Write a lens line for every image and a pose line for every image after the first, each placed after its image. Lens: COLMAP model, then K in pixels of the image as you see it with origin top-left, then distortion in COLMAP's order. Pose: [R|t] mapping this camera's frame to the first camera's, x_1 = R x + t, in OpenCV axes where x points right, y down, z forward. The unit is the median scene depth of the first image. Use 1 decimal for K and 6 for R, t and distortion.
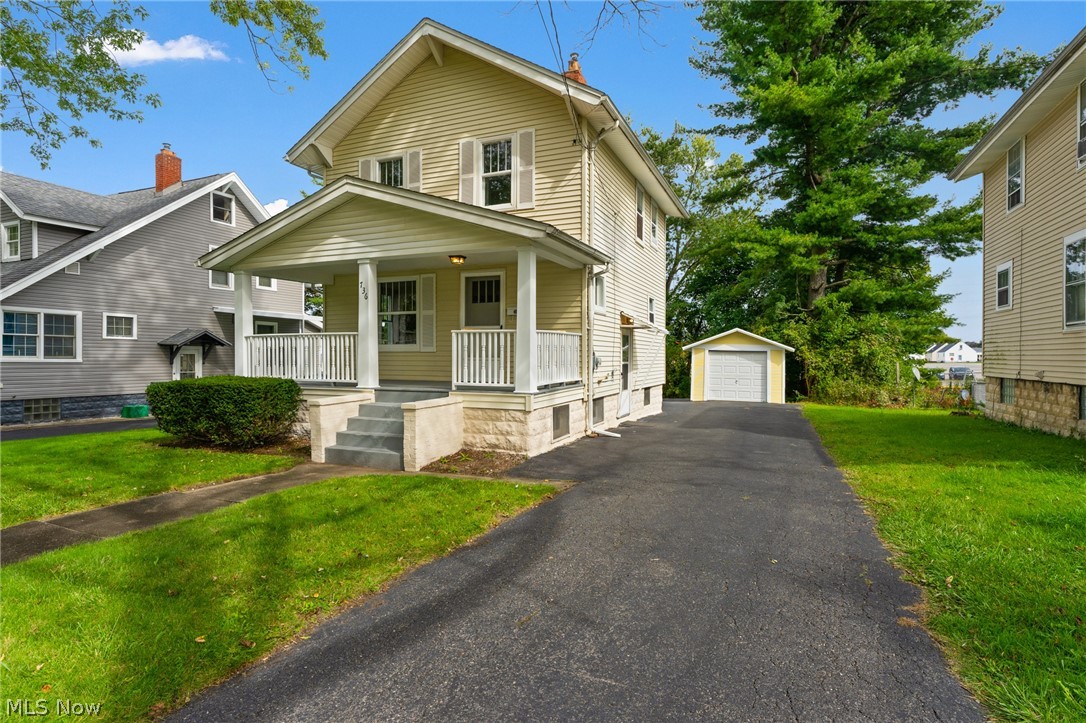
lens RADIAL K [[564.9, 0, 539.2], [0, 564.9, 360.6], [0, 0, 1]] dist [-0.002969, -0.000595]
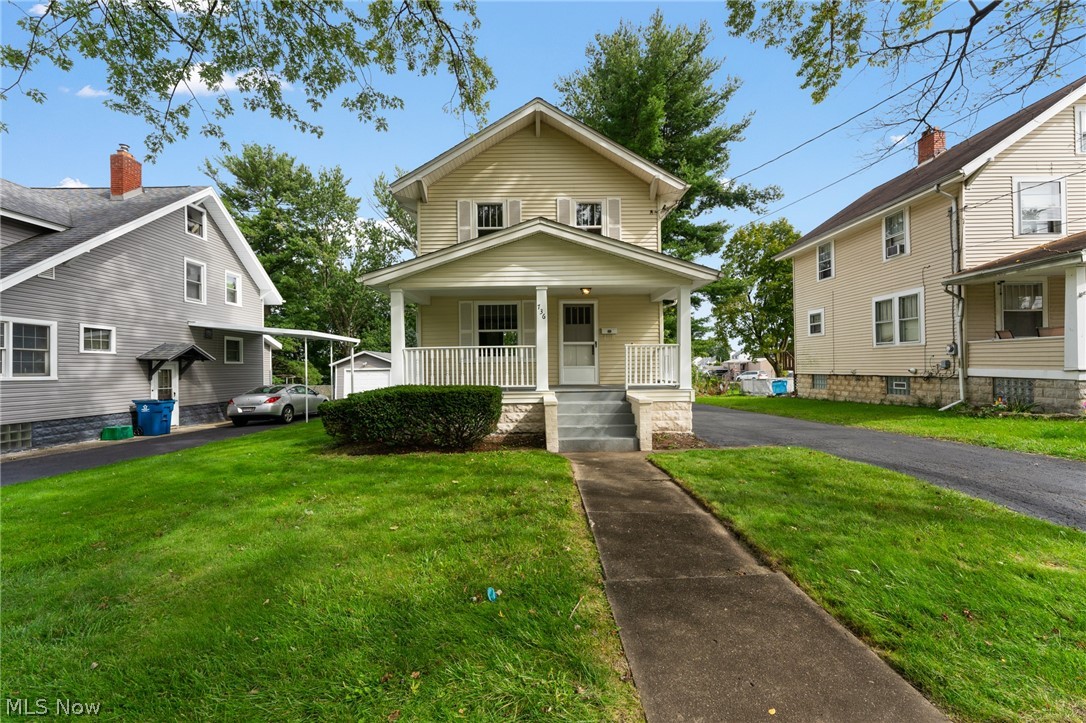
lens RADIAL K [[434.9, 0, 545.7], [0, 434.9, 366.0], [0, 0, 1]] dist [0.000277, 0.000134]
pose [[0.912881, -0.012857, 0.408023, -0.407837], [0.018594, 0.999776, -0.010096, 0.002334], [-0.407802, 0.016803, 0.912916, 0.079581]]
